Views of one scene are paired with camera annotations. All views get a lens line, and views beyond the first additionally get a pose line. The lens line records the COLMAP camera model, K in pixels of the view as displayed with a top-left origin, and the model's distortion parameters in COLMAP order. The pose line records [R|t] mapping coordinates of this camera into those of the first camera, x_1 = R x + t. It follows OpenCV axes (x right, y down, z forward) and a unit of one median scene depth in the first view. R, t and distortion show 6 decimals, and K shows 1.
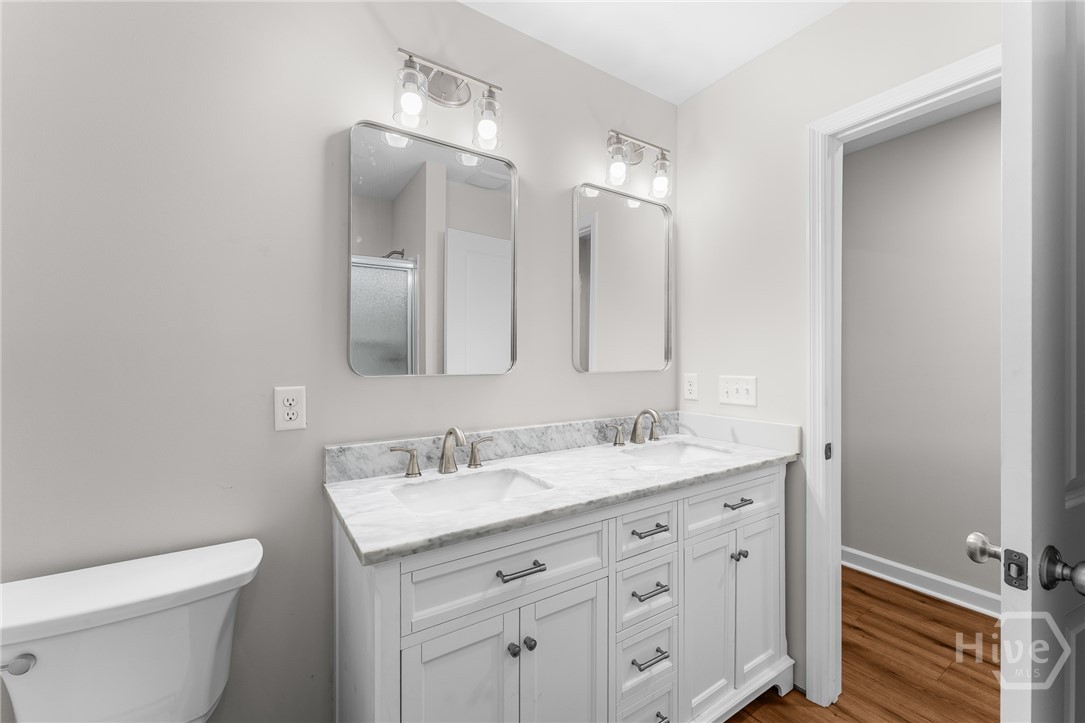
lens RADIAL K [[436.9, 0, 544.2], [0, 436.9, 360.3], [0, 0, 1]] dist [0.003146, -0.000902]
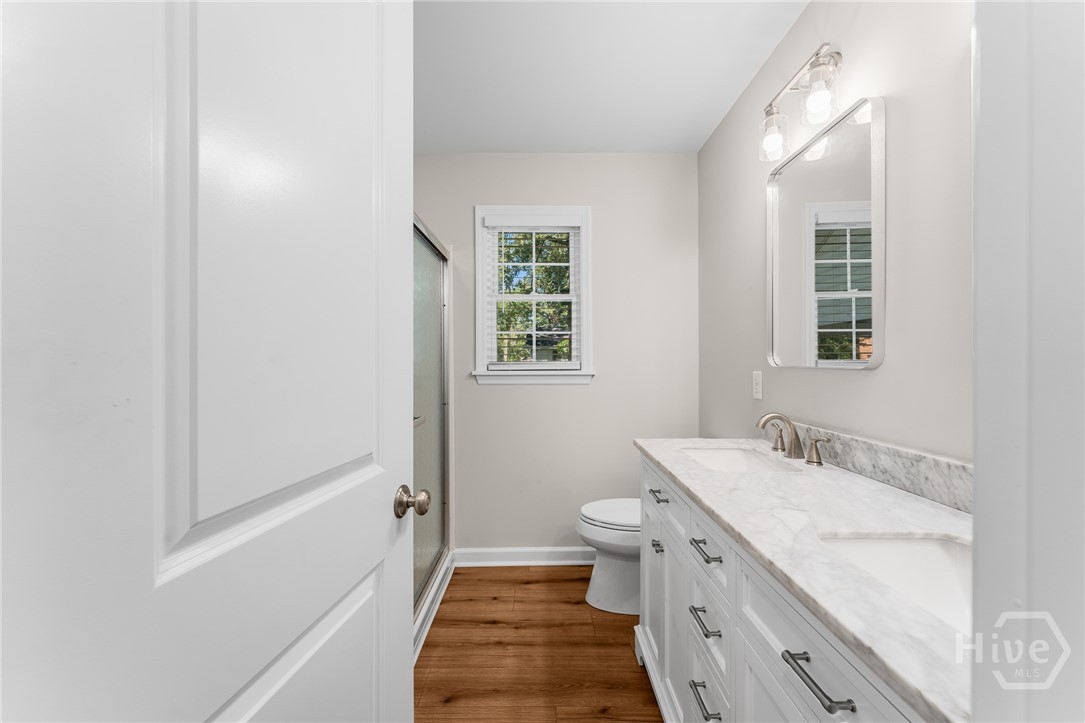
lens RADIAL K [[436.9, 0, 542.3], [0, 436.9, 360.3], [0, 0, 1]] dist [0.003146, -0.000902]
pose [[-0.549775, 0.005015, -0.835298, 0.872593], [0.002384, 0.999987, 0.004435, 0.008276], [0.835309, 0.000447, -0.549780, 0.923690]]
